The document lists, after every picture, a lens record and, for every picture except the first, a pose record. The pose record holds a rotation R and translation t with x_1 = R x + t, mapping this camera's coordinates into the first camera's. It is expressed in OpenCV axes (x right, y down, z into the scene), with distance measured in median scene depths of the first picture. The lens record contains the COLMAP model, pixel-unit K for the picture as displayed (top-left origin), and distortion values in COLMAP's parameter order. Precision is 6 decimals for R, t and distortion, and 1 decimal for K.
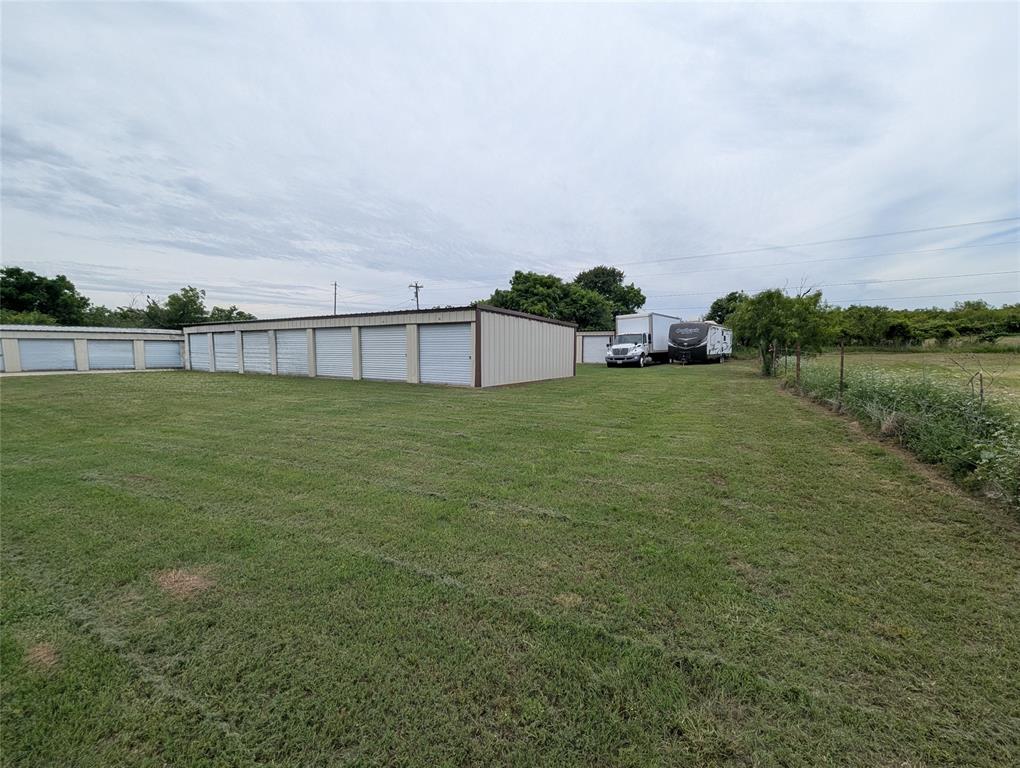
lens RADIAL K [[427.2, 0, 513.0], [0, 427.2, 391.5], [0, 0, 1]] dist [-0.005660, -0.001550]
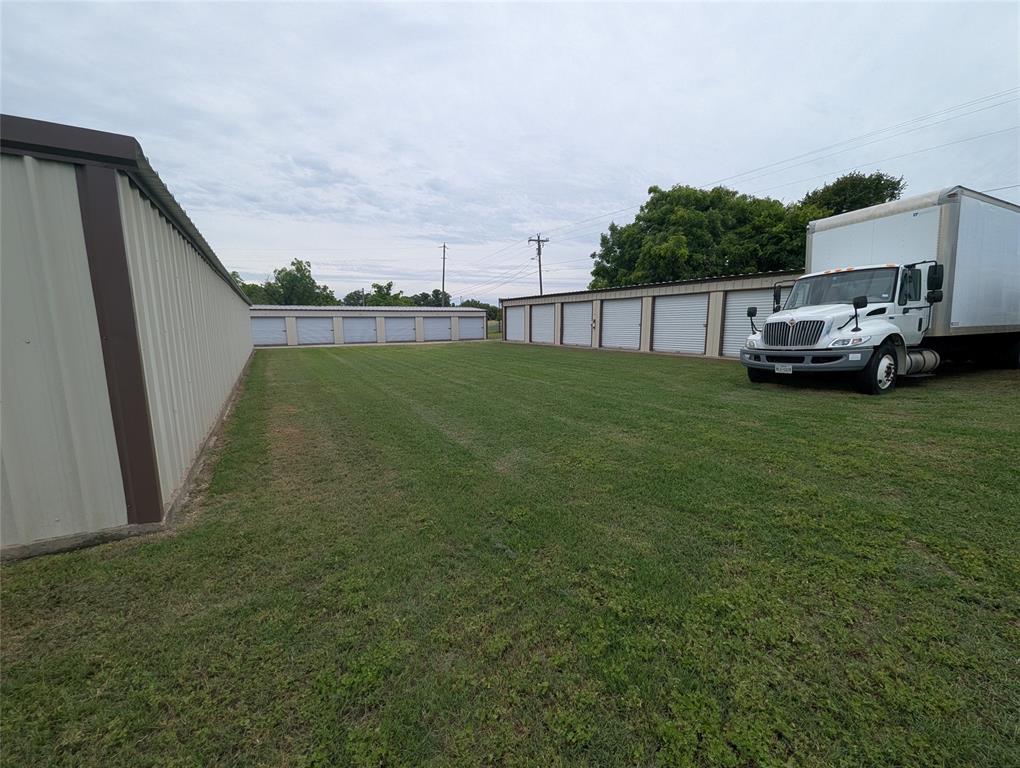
lens RADIAL K [[427.2, 0, 512.6], [0, 427.2, 363.9], [0, 0, 1]] dist [-0.005660, -0.001550]
pose [[0.870572, 0.042238, -0.490226, 0.034452], [-0.045065, 0.998966, 0.006041, -0.009906], [0.489974, 0.016833, 0.871575, 0.099926]]
